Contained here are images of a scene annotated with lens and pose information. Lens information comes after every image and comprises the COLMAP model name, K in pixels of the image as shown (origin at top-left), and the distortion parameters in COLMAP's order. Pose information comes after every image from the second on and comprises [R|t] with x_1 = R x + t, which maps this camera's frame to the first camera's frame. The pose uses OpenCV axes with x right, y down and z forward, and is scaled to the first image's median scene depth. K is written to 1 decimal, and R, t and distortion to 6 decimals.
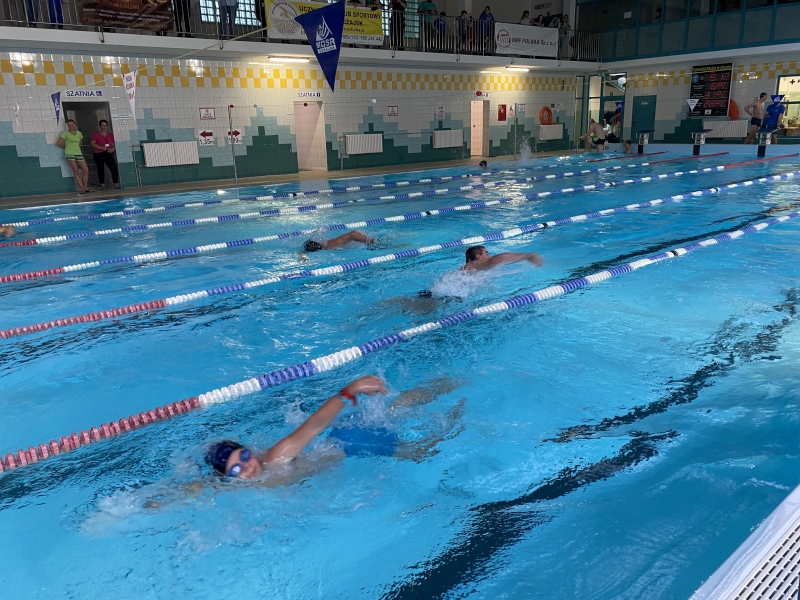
lens RADIAL K [[603.0, 0, 395.2], [0, 603.0, 282.4], [0, 0, 1]] dist [0.033465, -0.037814]
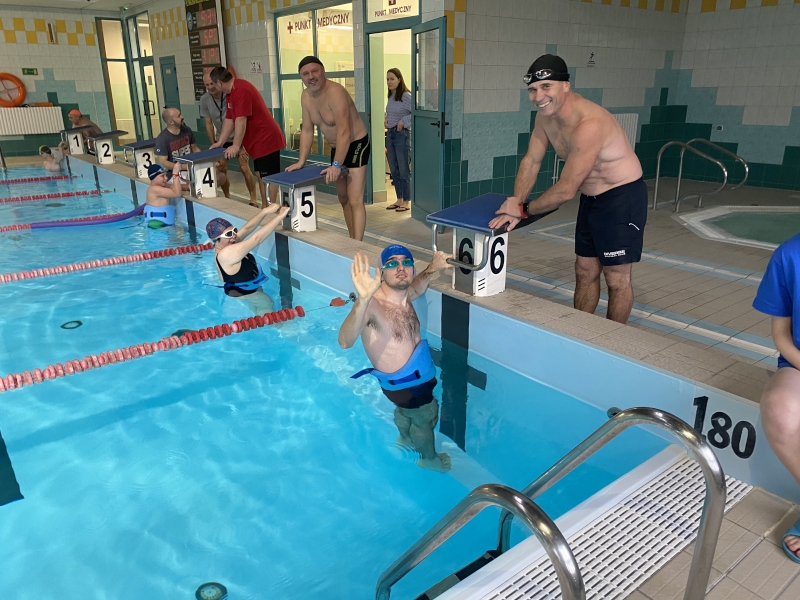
lens RADIAL K [[603.0, 0, 391.8], [0, 603.0, 294.9], [0, 0, 1]] dist [0.033465, -0.037814]
pose [[0.999023, 0.035357, -0.026522, 0.638025], [-0.033533, 0.997236, 0.066299, -0.145250], [0.028793, -0.065345, 0.997447, 0.473755]]
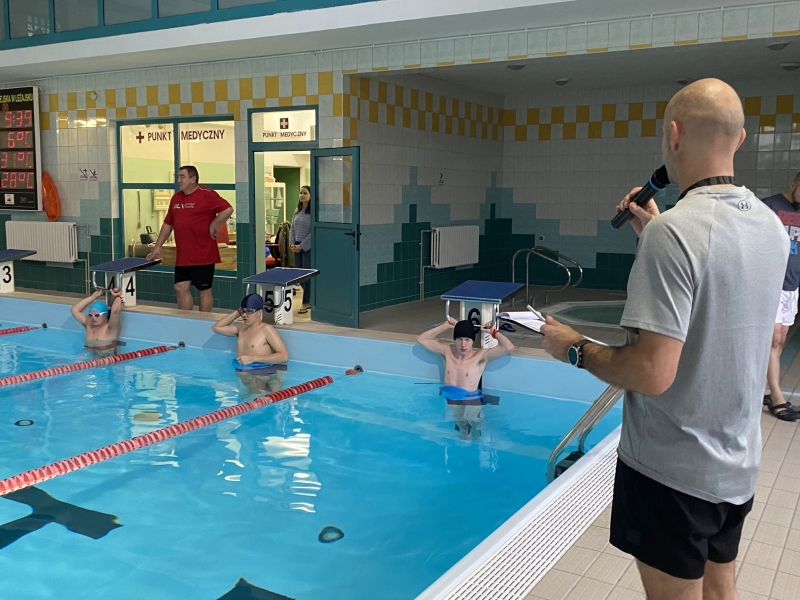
lens RADIAL K [[827.5, 0, 400.0], [0, 827.5, 298.6], [0, 0, 1]] dist [-0.030040, 0.000000]
pose [[0.936455, -0.000080, 0.350788, 0.532645], [0.048284, 0.990511, -0.128671, -0.118924], [-0.347450, 0.137432, 0.927573, 0.365646]]
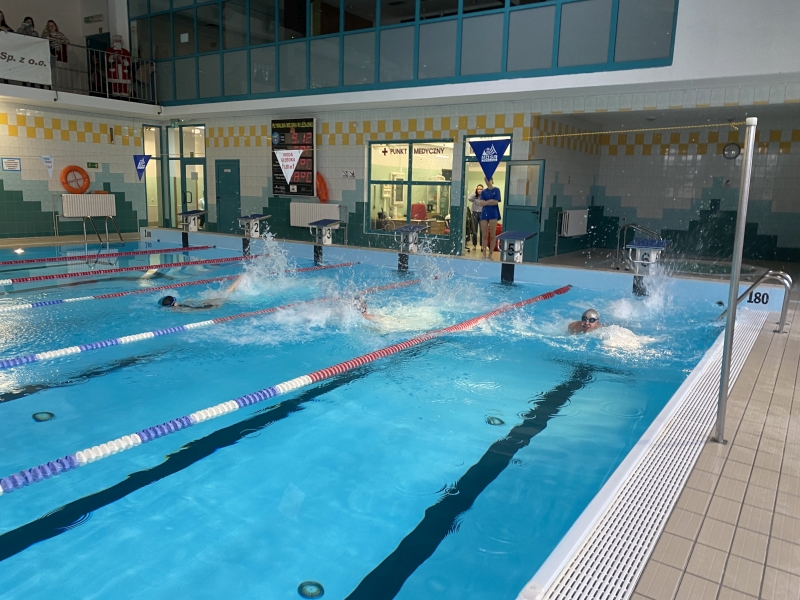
lens RADIAL K [[603.0, 0, 402.9], [0, 603.0, 302.6], [0, 0, 1]] dist [0.033465, -0.037814]
pose [[0.956367, 0.003561, 0.292148, 0.408106], [0.018242, 0.997247, -0.071872, -0.097190], [-0.291599, 0.074066, 0.953669, 0.311027]]
